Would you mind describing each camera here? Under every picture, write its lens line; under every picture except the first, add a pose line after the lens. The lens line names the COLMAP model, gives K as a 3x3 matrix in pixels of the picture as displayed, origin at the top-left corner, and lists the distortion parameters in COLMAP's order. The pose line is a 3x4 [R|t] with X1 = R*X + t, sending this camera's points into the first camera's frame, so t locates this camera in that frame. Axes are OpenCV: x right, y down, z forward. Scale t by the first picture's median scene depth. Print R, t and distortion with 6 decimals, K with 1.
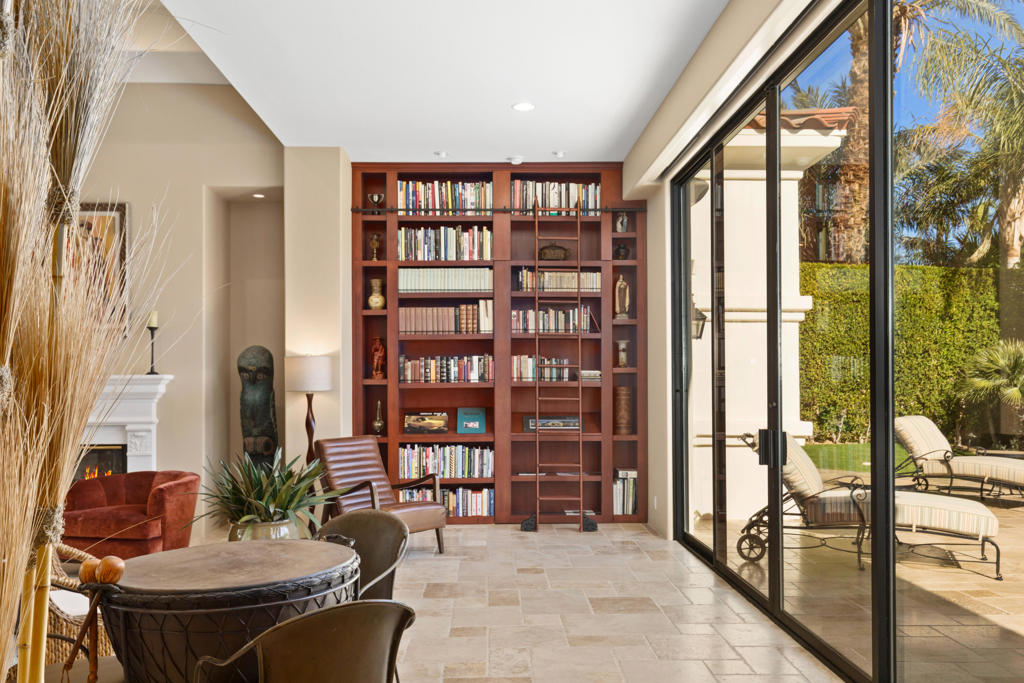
lens RADIAL K [[843.9, 0, 511.0], [0, 843.9, 368.5], [0, 0, 1]] dist [0.001171, 0.001130]
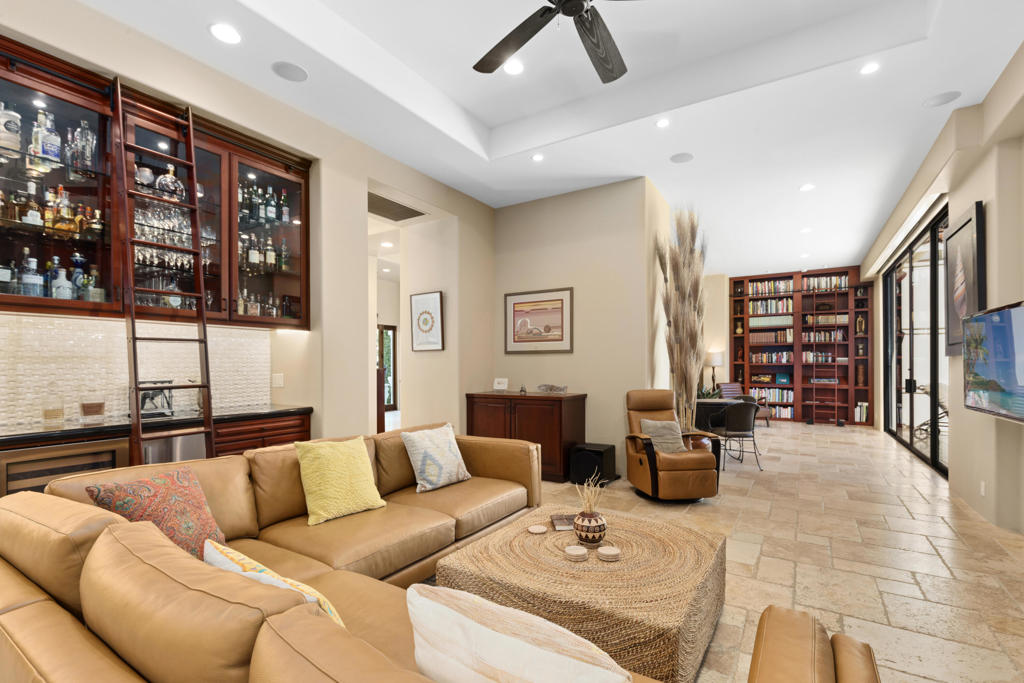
lens RADIAL K [[463.3, 0, 513.7], [0, 463.3, 363.2], [0, 0, 1]] dist [-0.001659, -0.000277]
pose [[0.831787, 0.001646, -0.555093, 0.049051], [0.003274, 0.999964, 0.007870, 0.004124], [0.555086, -0.008363, 0.831751, -0.538586]]
